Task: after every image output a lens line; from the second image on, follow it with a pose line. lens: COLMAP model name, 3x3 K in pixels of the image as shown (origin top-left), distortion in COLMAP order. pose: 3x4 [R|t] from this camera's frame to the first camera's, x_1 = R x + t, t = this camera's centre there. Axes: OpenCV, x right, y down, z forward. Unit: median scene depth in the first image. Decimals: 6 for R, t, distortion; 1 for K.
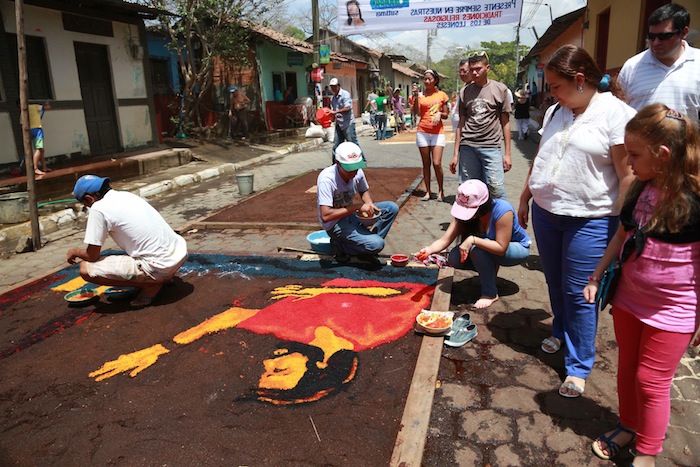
lens RADIAL K [[489.6, 0, 350.0], [0, 489.6, 233.5], [0, 0, 1]] dist [-0.107557, 0.061881]
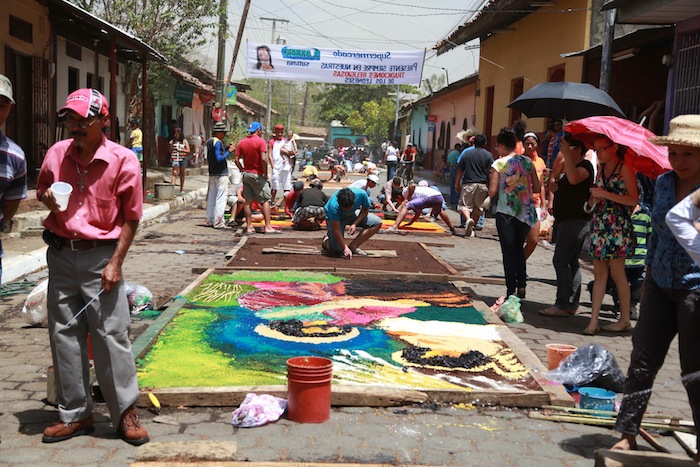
lens RADIAL K [[1056.1, 0, 350.0], [0, 1056.1, 233.5], [0, 0, 1]] dist [0.190168, 0.073386]
pose [[0.948162, 0.052661, 0.313394, -0.499614], [0.004341, 0.983936, -0.178469, 0.298337], [-0.317758, 0.170578, 0.932702, -1.069092]]
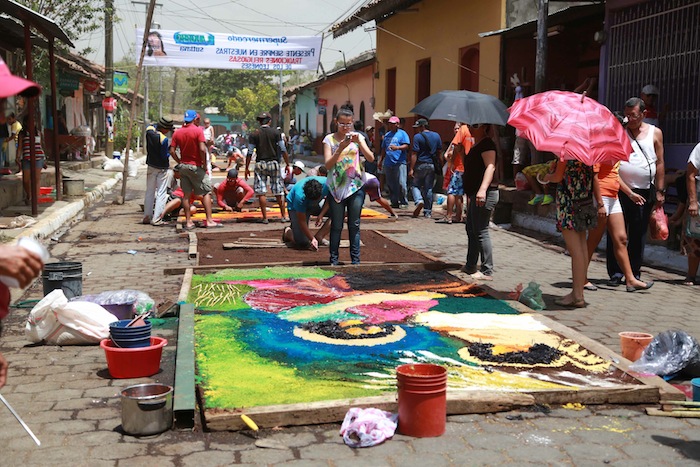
lens RADIAL K [[1056.1, 0, 350.0], [0, 1056.1, 233.5], [0, 0, 1]] dist [0.190168, 0.073386]
pose [[0.898913, 0.005317, 0.438095, -0.577554], [0.071983, 0.984546, -0.159649, 0.283052], [-0.432174, 0.175046, 0.884638, -0.993611]]
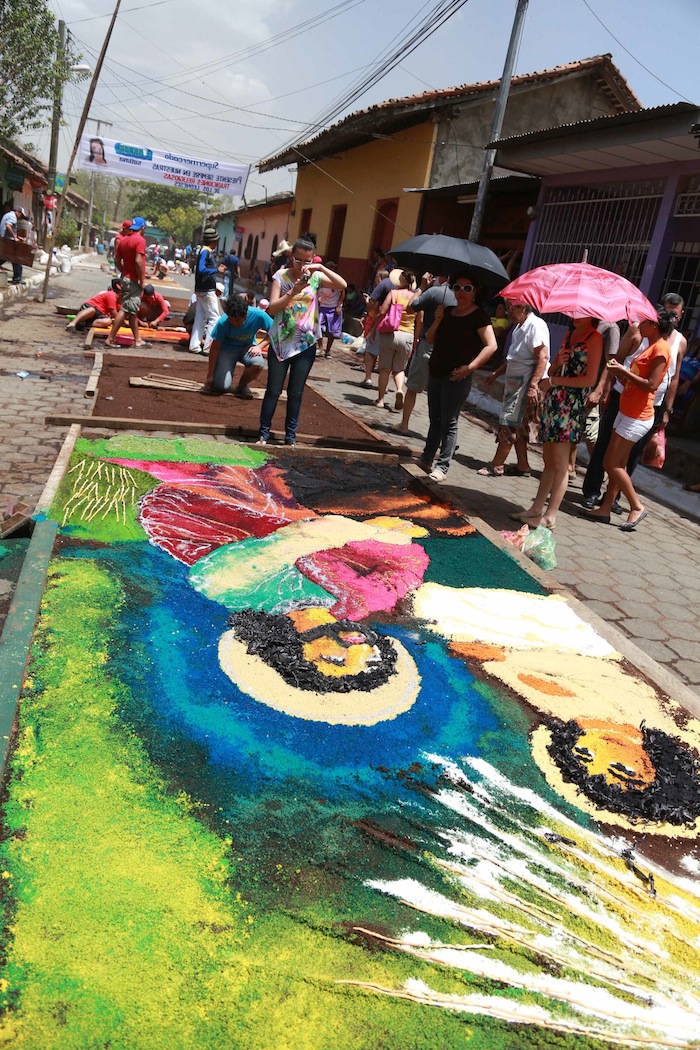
lens RADIAL K [[734.4, 0, 350.0], [0, 734.4, 525.0], [0, 0, 1]] dist [-0.107557, 0.061881]
pose [[0.816487, -0.012129, 0.577236, -0.447168], [-0.049249, 0.994673, 0.090560, 0.184480], [-0.575259, -0.102369, 0.811540, -0.660775]]
